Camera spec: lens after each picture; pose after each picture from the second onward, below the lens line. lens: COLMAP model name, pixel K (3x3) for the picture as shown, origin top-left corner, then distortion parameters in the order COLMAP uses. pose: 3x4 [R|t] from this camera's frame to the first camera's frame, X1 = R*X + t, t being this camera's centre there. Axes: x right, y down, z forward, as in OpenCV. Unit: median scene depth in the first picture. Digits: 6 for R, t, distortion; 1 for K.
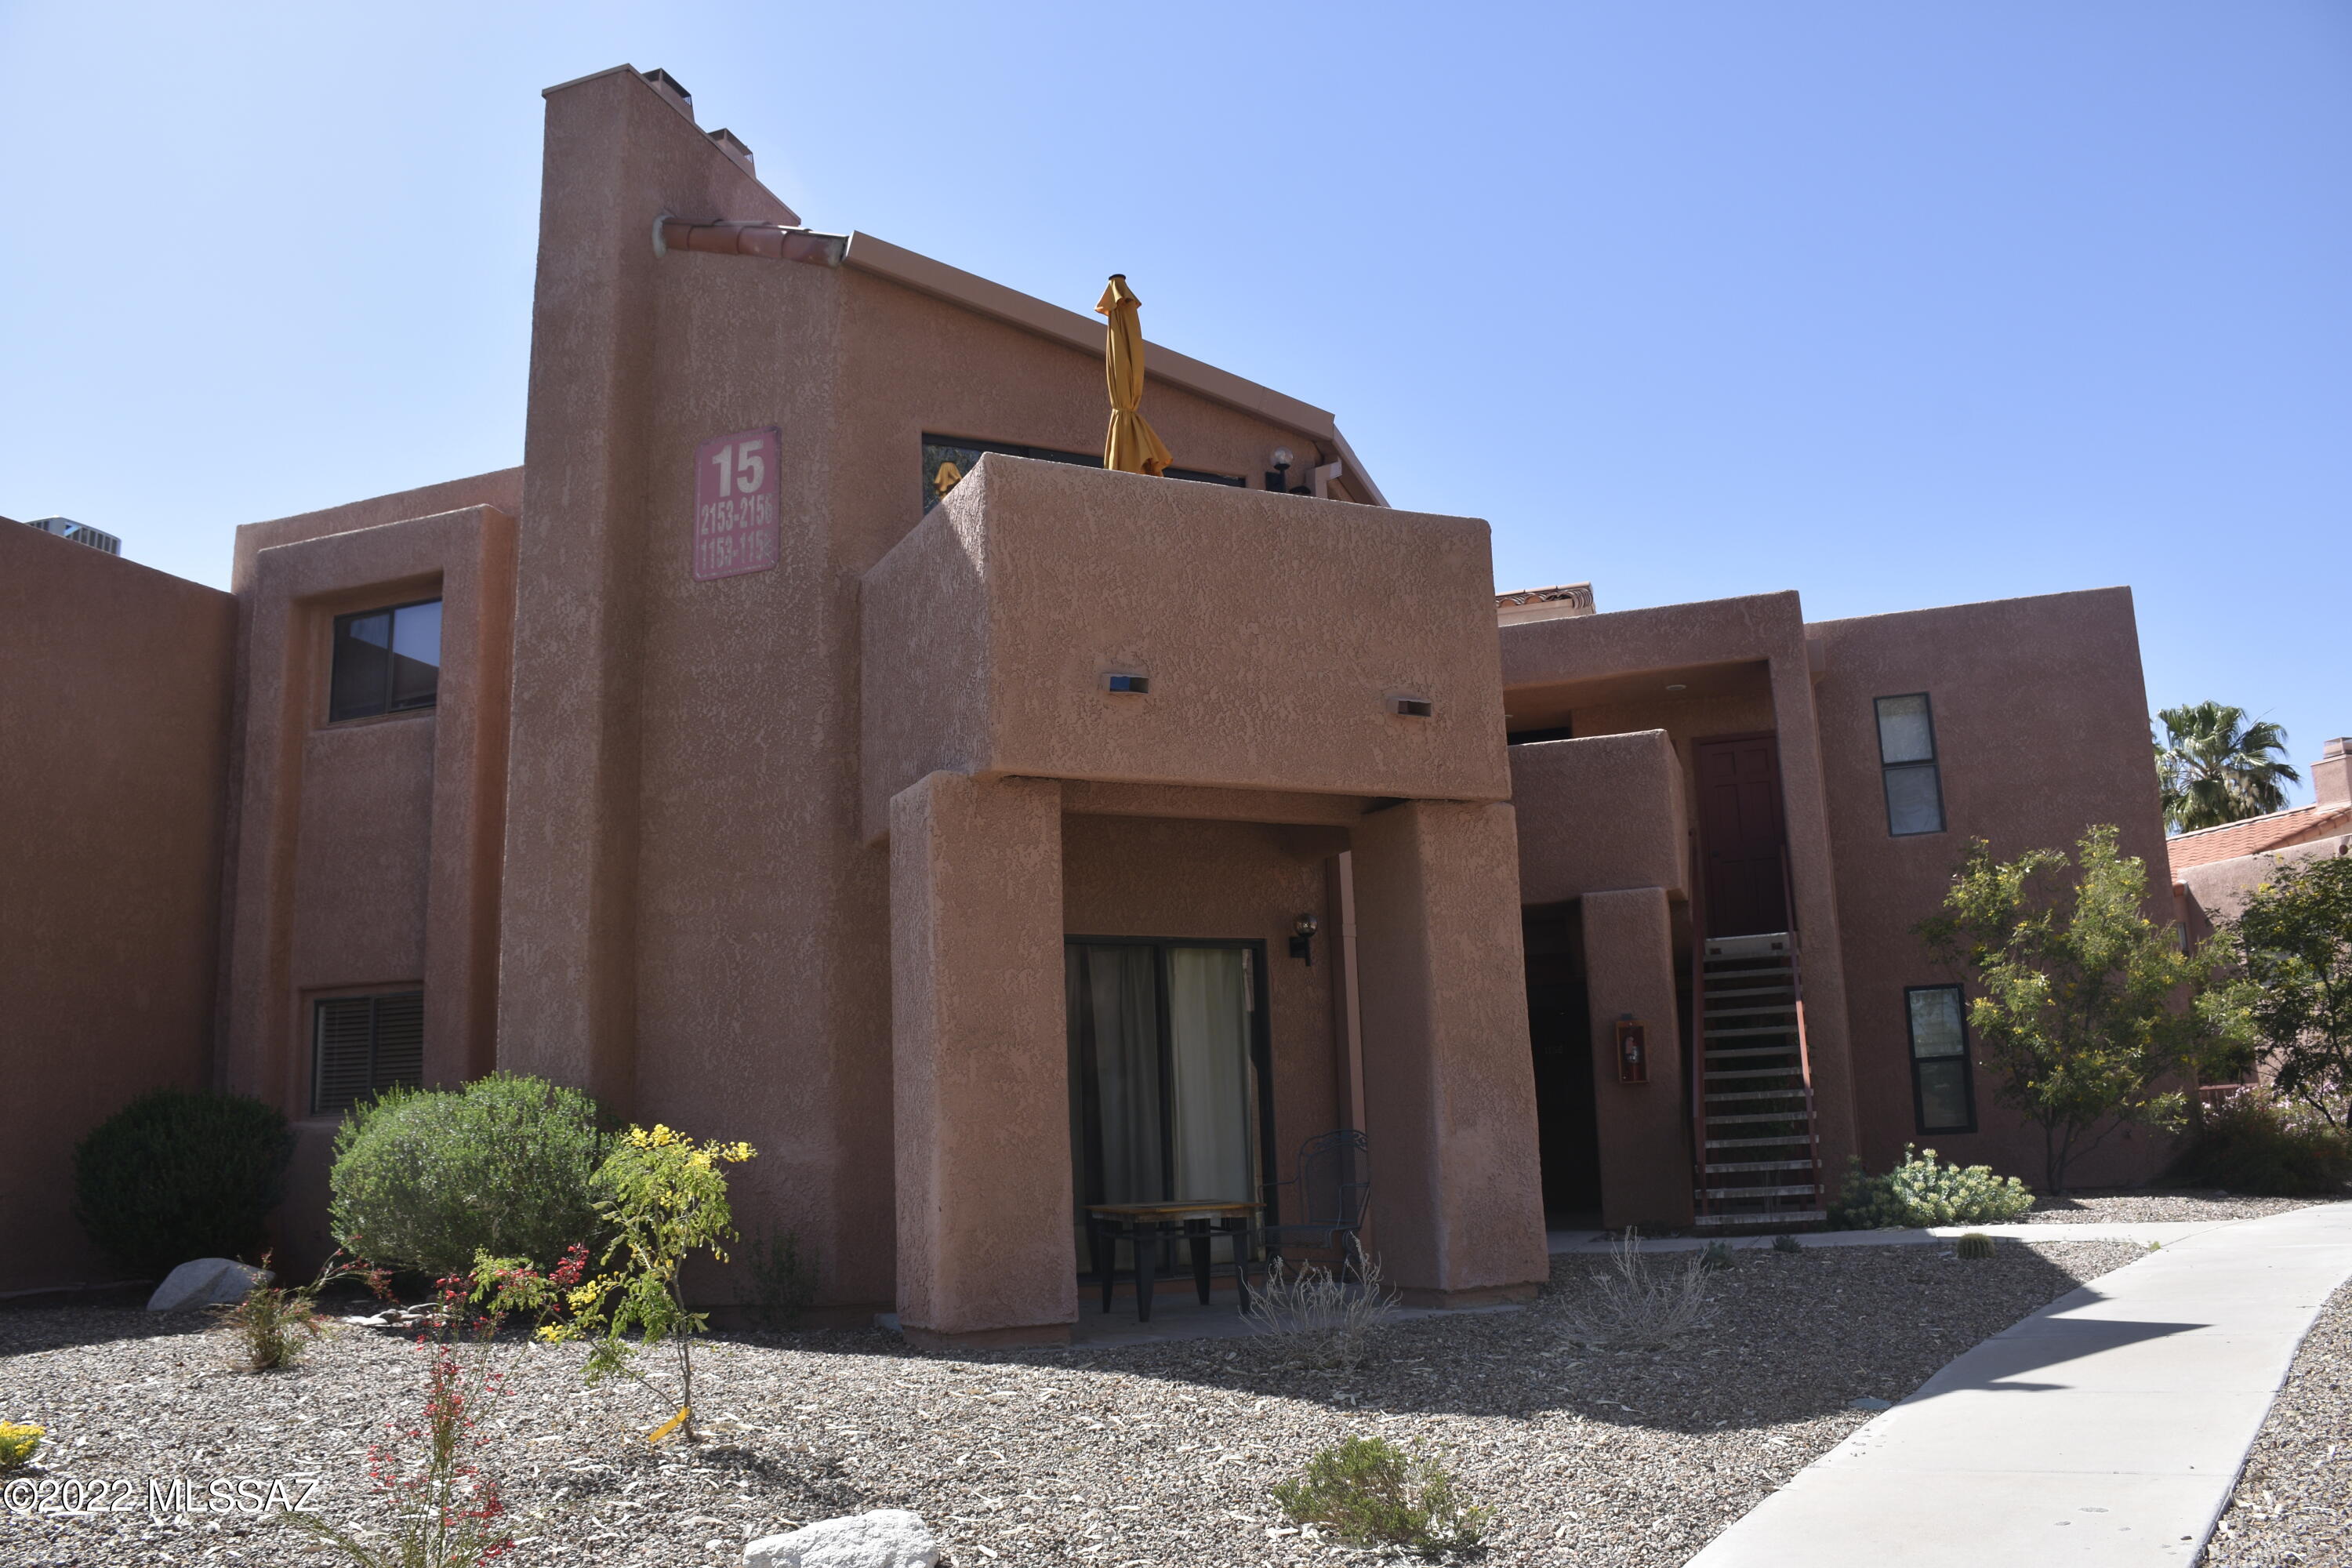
lens RADIAL K [[1827.7, 0, 1165.0], [0, 1827.7, 779.3], [0, 0, 1]] dist [-0.154619, 0.104746]
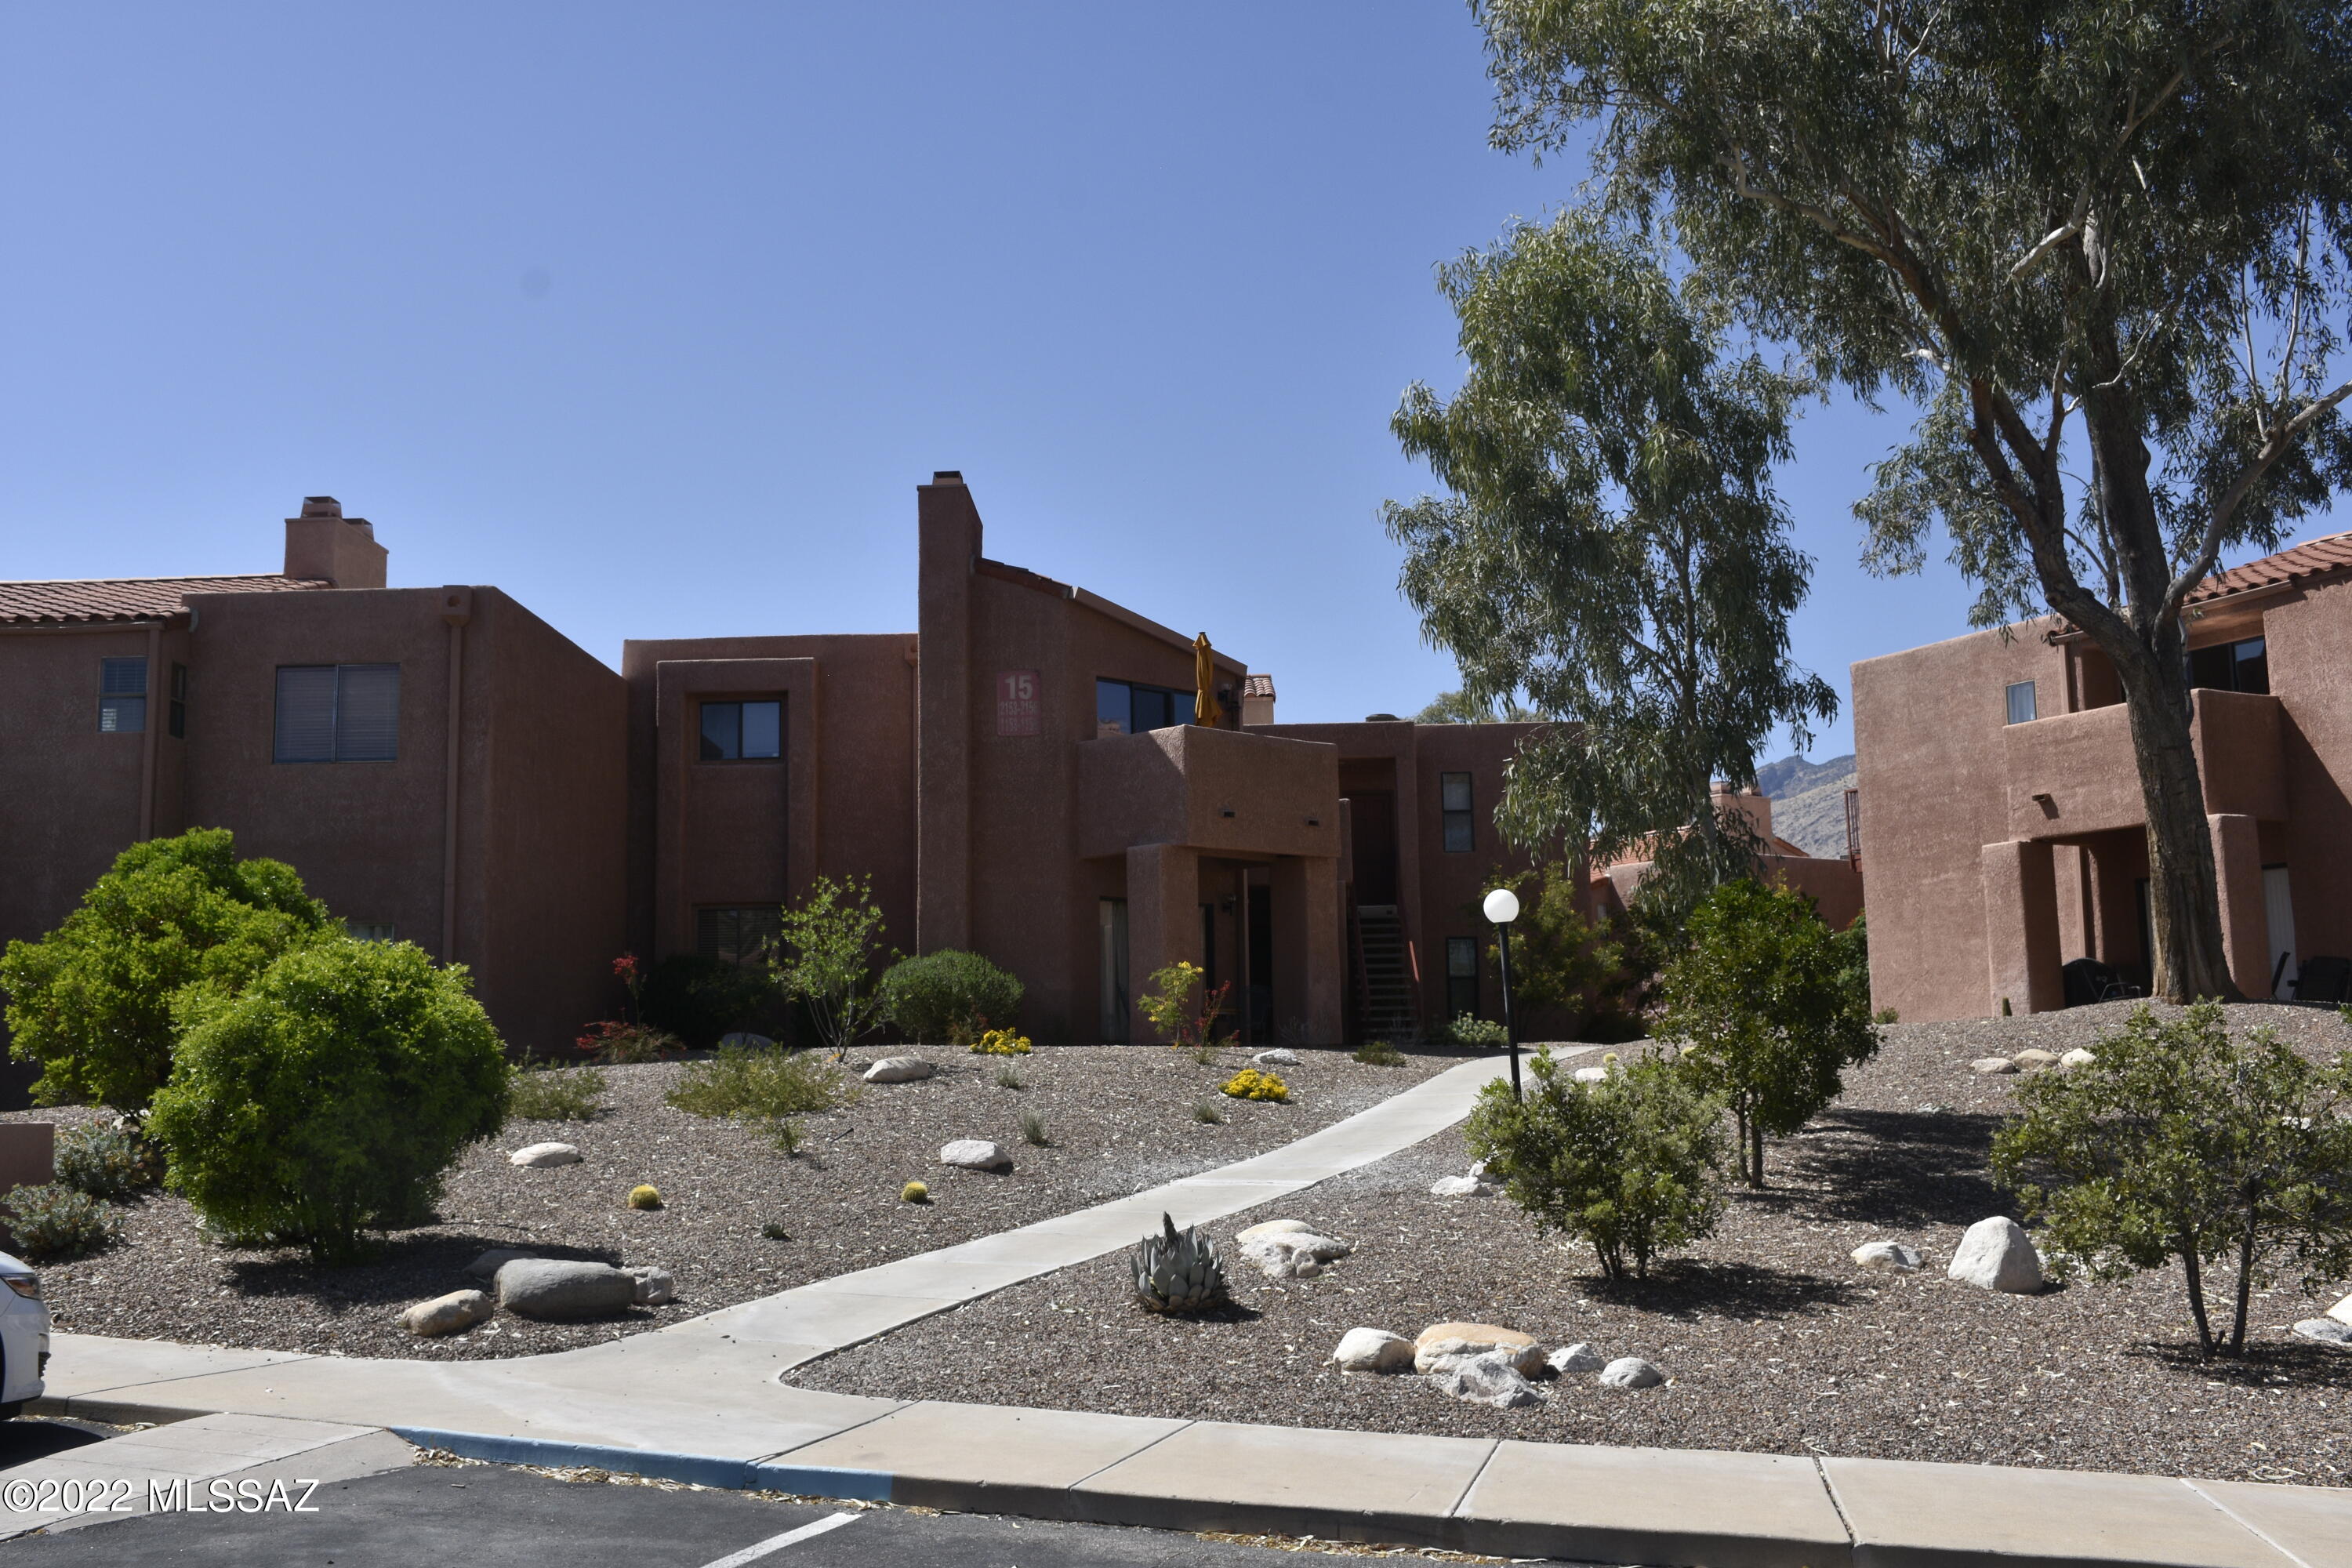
lens RADIAL K [[2352.3, 0, 1177.4], [0, 2352.3, 691.7], [0, 0, 1]] dist [-0.135667, -0.000499]
pose [[0.945967, 0.073329, 0.315863, -0.876061], [-0.080368, 0.996722, 0.009300, -0.188048], [-0.314145, -0.034183, 0.948759, -1.659800]]
